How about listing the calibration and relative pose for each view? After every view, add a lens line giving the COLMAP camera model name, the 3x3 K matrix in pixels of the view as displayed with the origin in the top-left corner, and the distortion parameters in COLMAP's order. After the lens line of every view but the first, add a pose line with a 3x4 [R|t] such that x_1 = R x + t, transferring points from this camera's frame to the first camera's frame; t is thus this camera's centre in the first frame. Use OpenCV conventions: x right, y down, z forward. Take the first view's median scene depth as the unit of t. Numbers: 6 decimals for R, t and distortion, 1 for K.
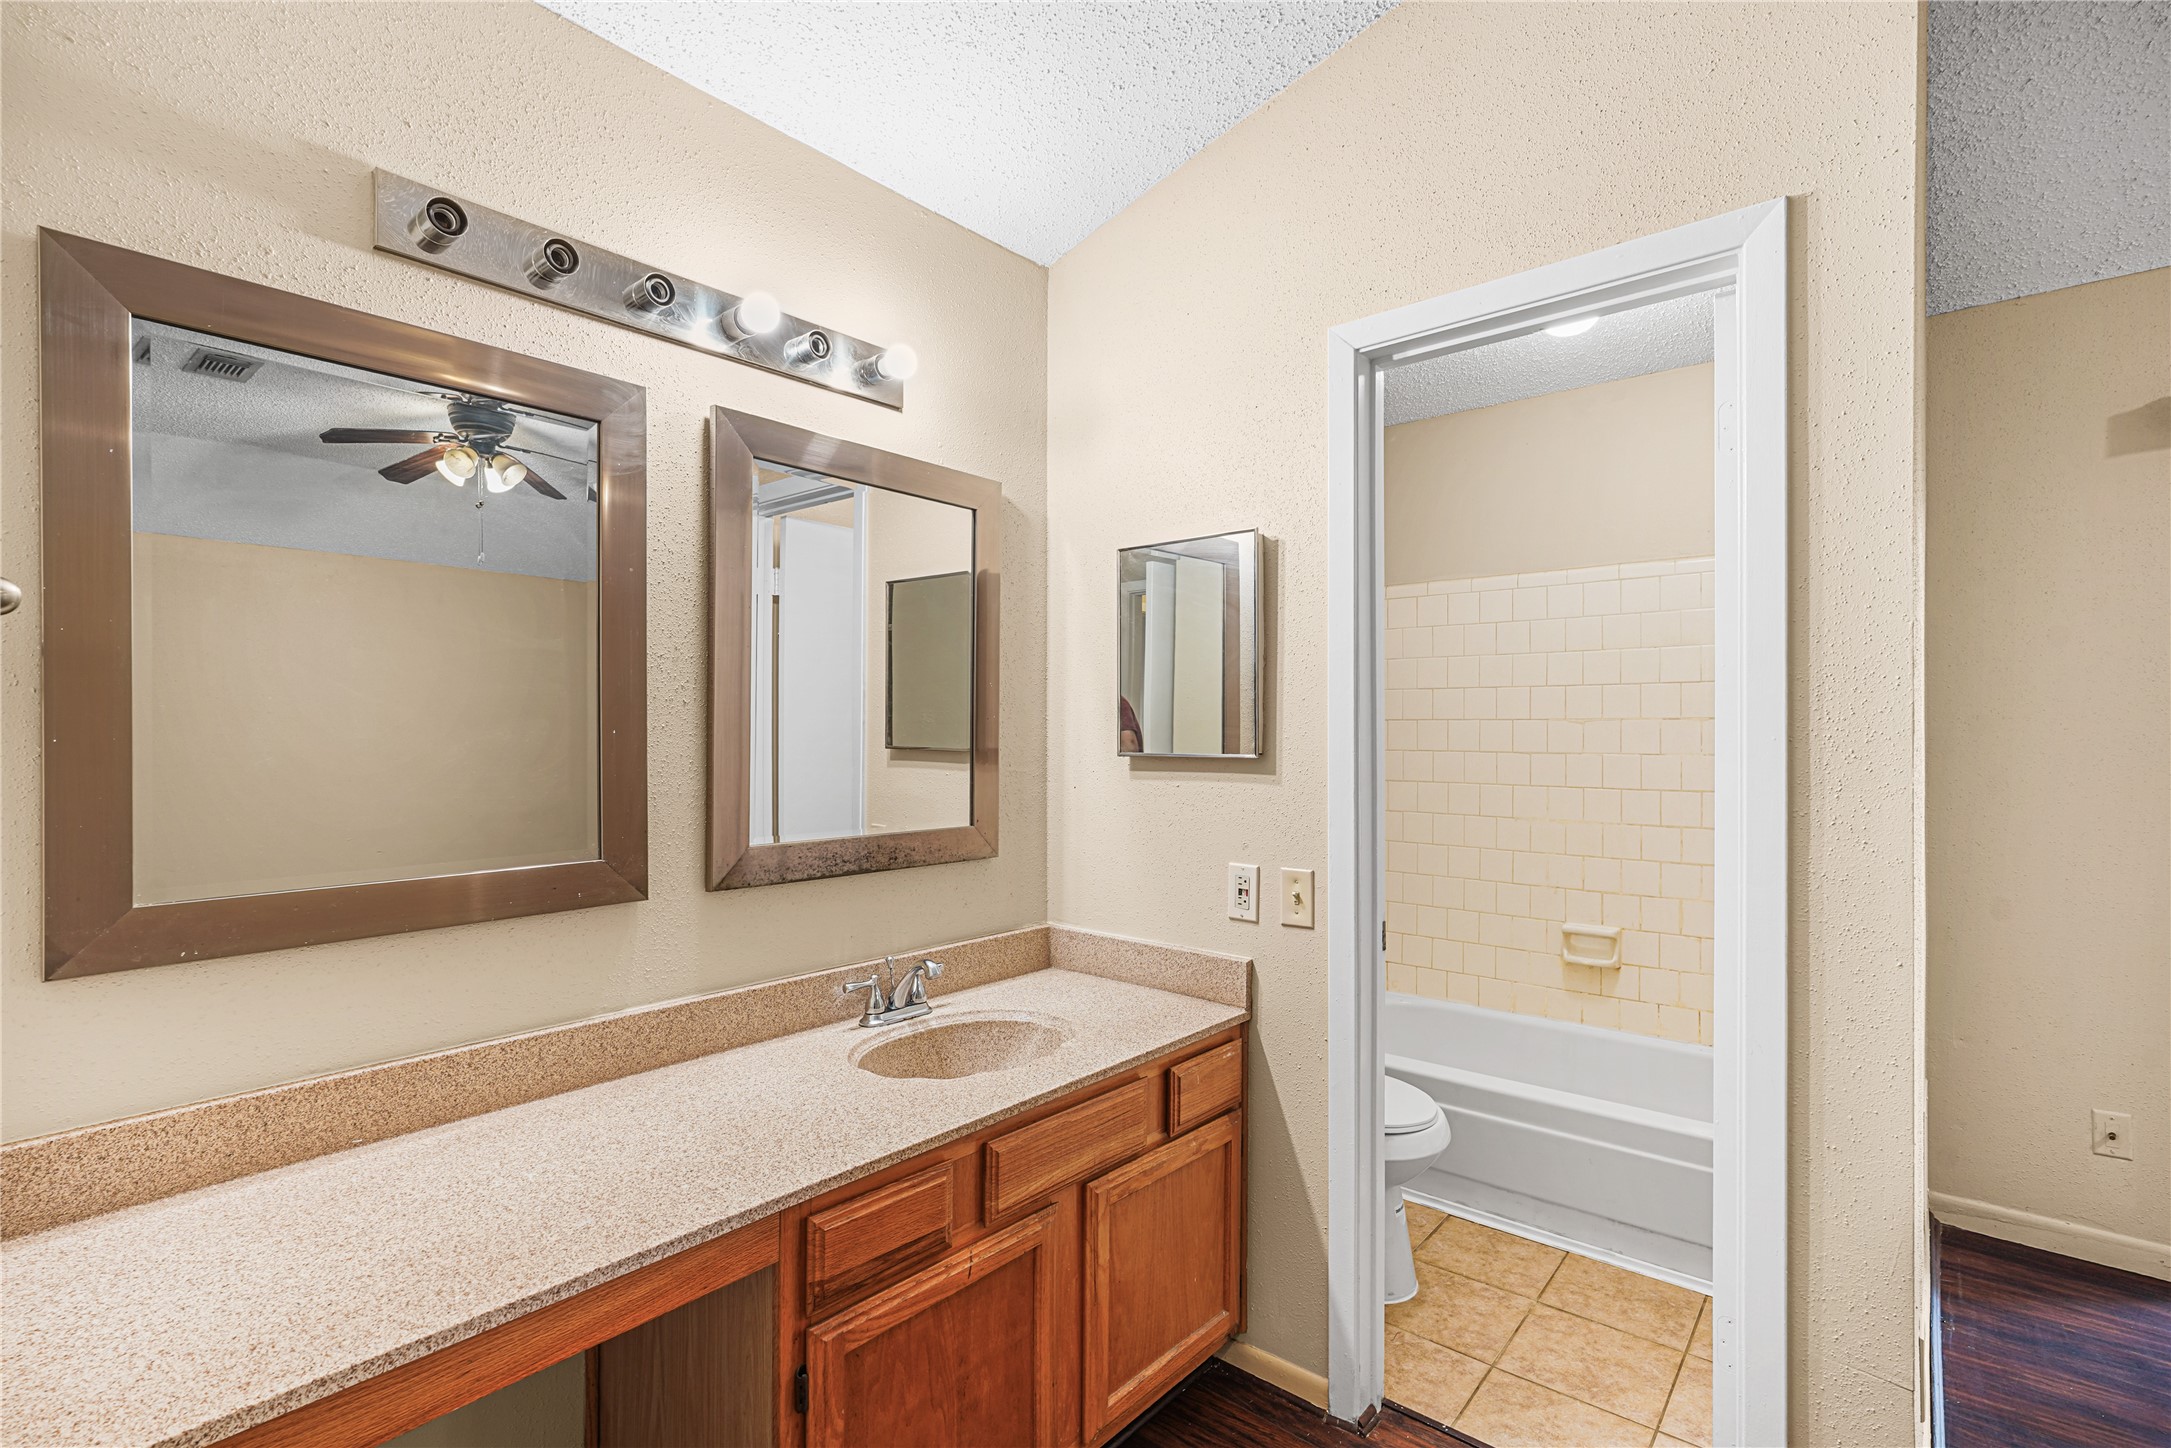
lens RADIAL K [[989.3, 0, 1084.9], [0, 989.3, 719.5], [0, 0, 1]] dist [-0.014424, 0.005596]
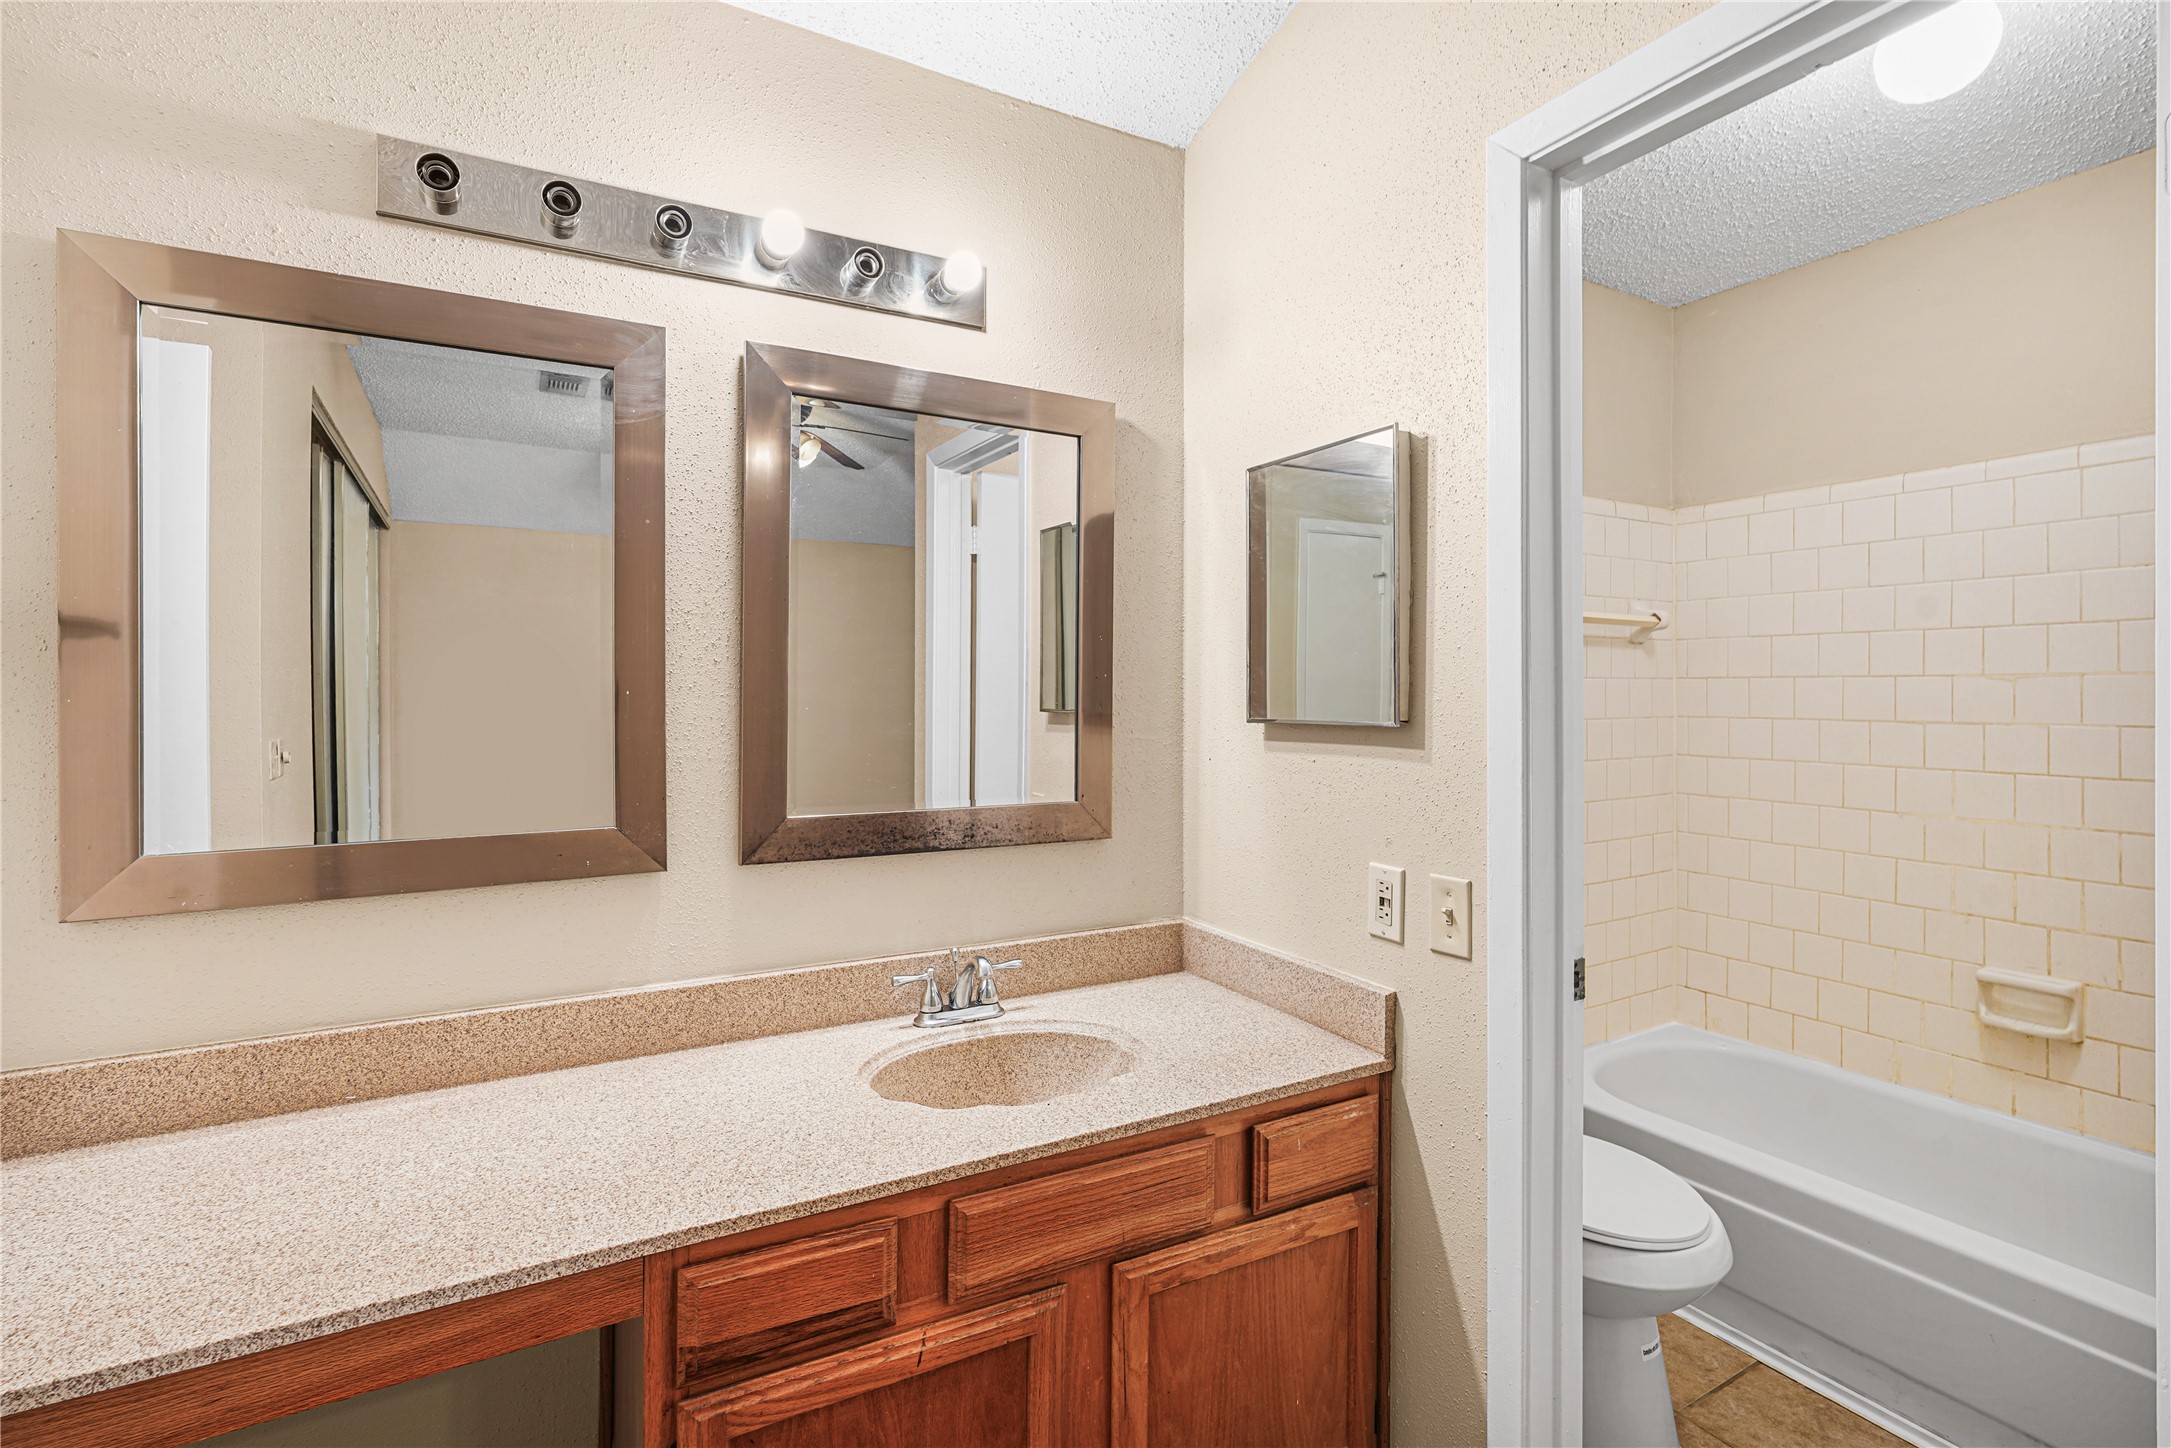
lens RADIAL K [[989.3, 0, 1076.6], [0, 989.3, 682.0], [0, 0, 1]] dist [-0.014424, 0.005596]
pose [[0.937922, -0.004998, -0.346811, 0.244536], [0.004844, 0.999987, -0.001311, 0.005348], [0.346814, -0.000450, 0.937934, 0.244341]]
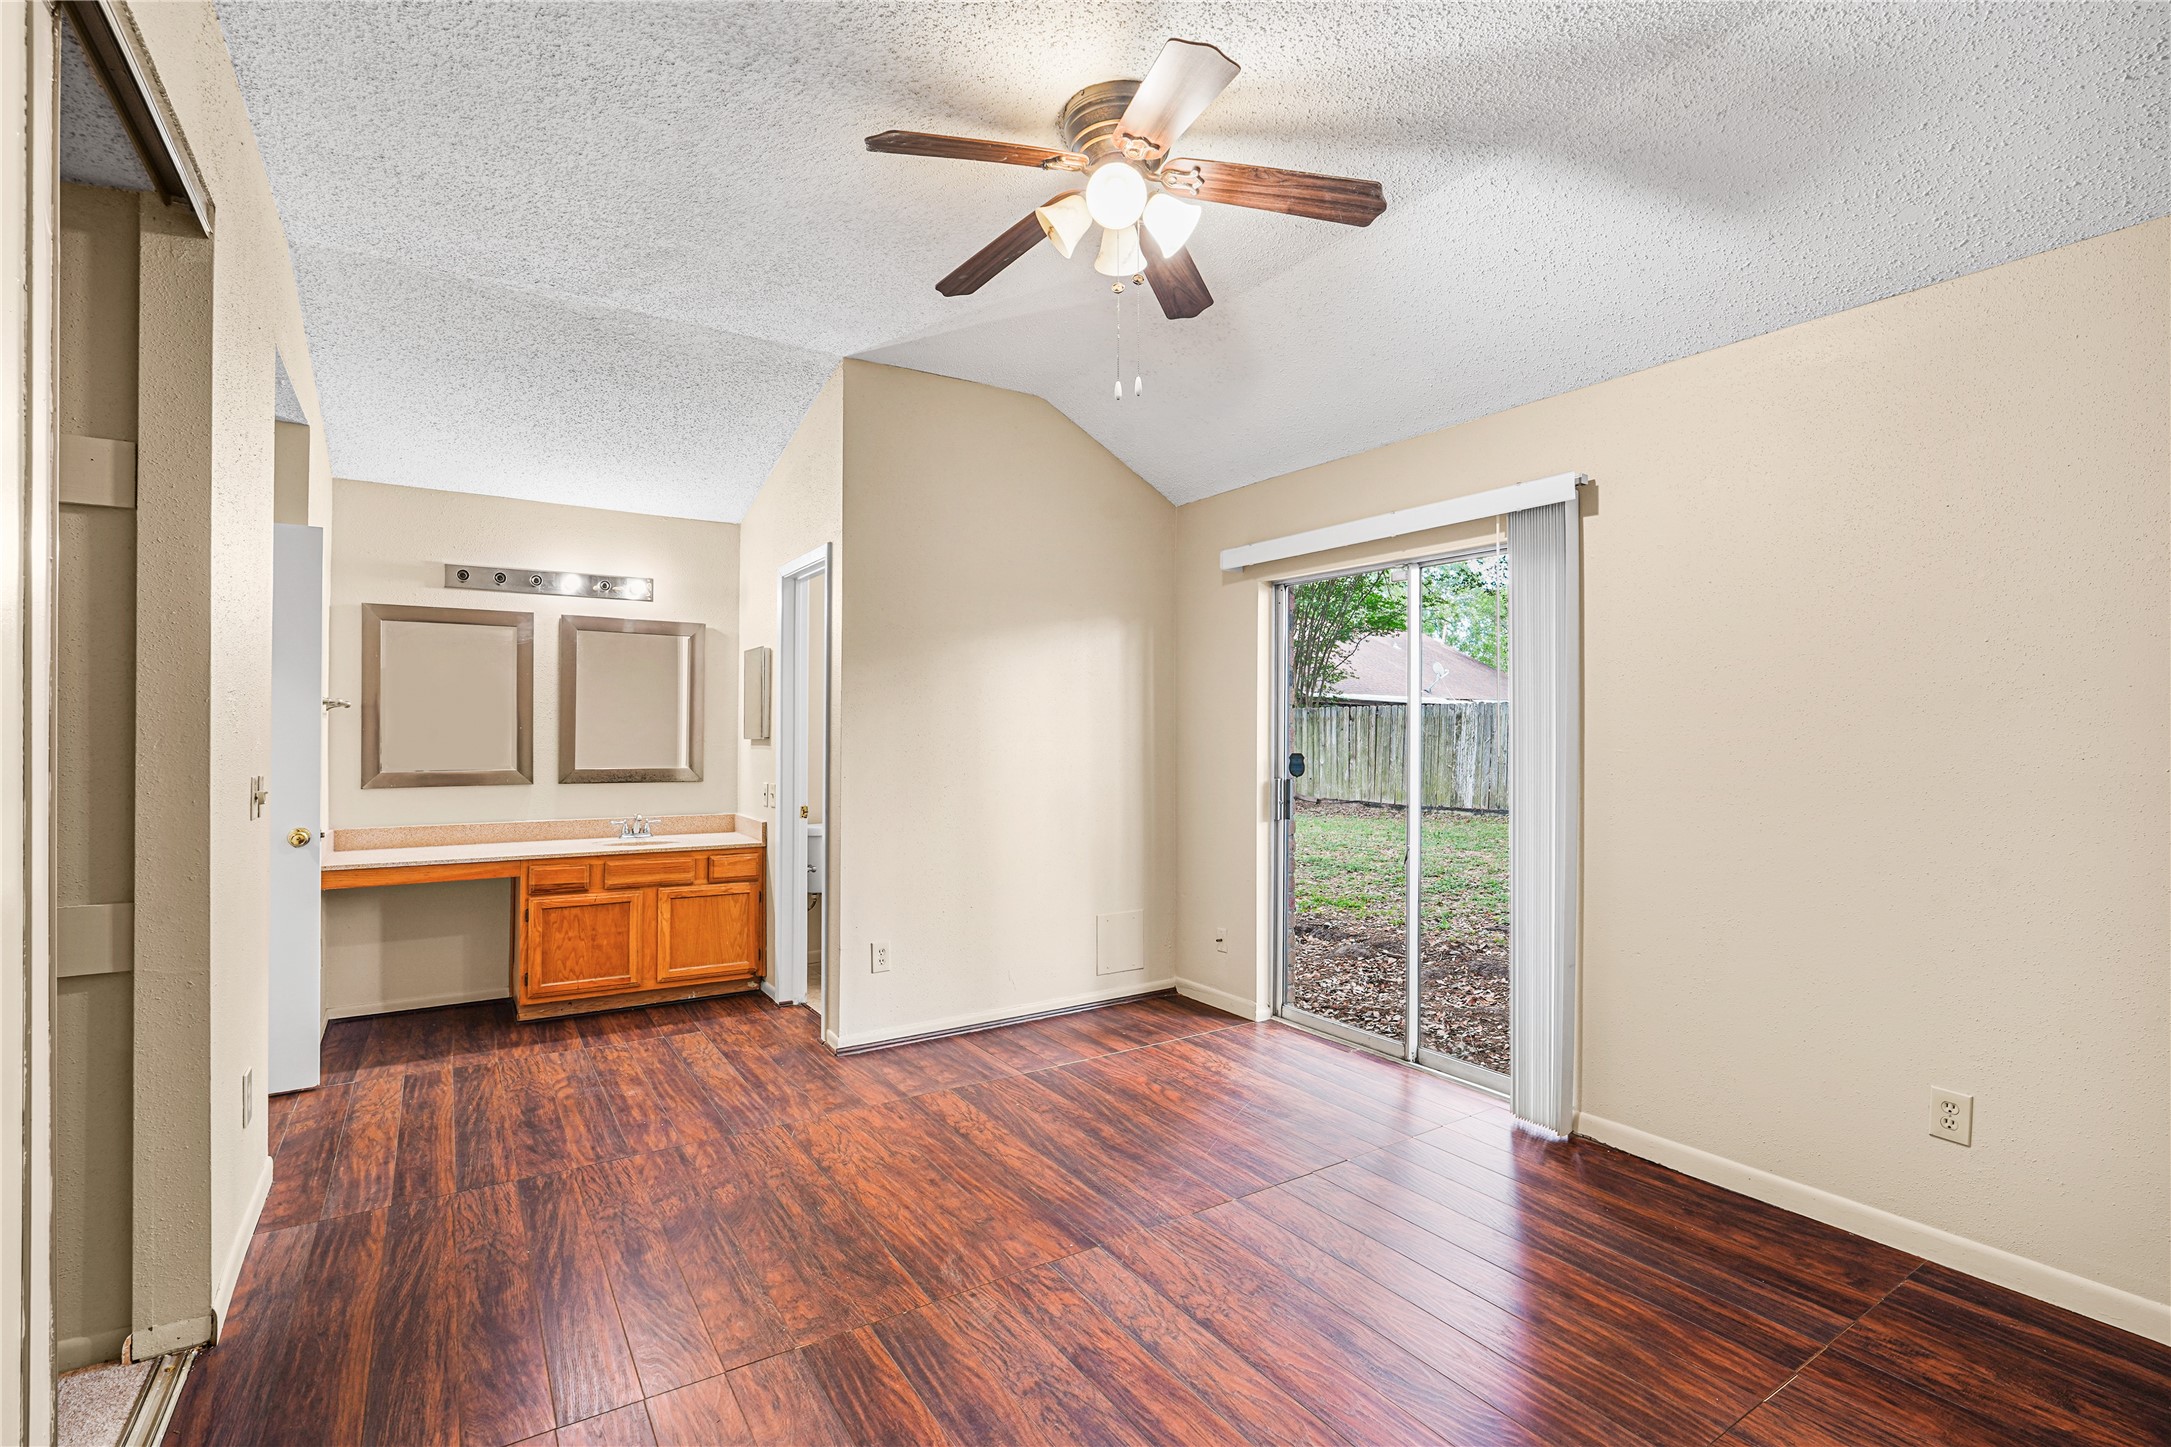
lens RADIAL K [[989.3, 0, 1077.7], [0, 989.3, 715.9], [0, 0, 1]] dist [-0.014424, 0.005596]
pose [[0.958389, -0.003012, -0.285451, 1.924632], [0.002206, 0.999993, -0.003145, -0.011238], [0.285458, 0.002385, 0.958388, -1.344109]]
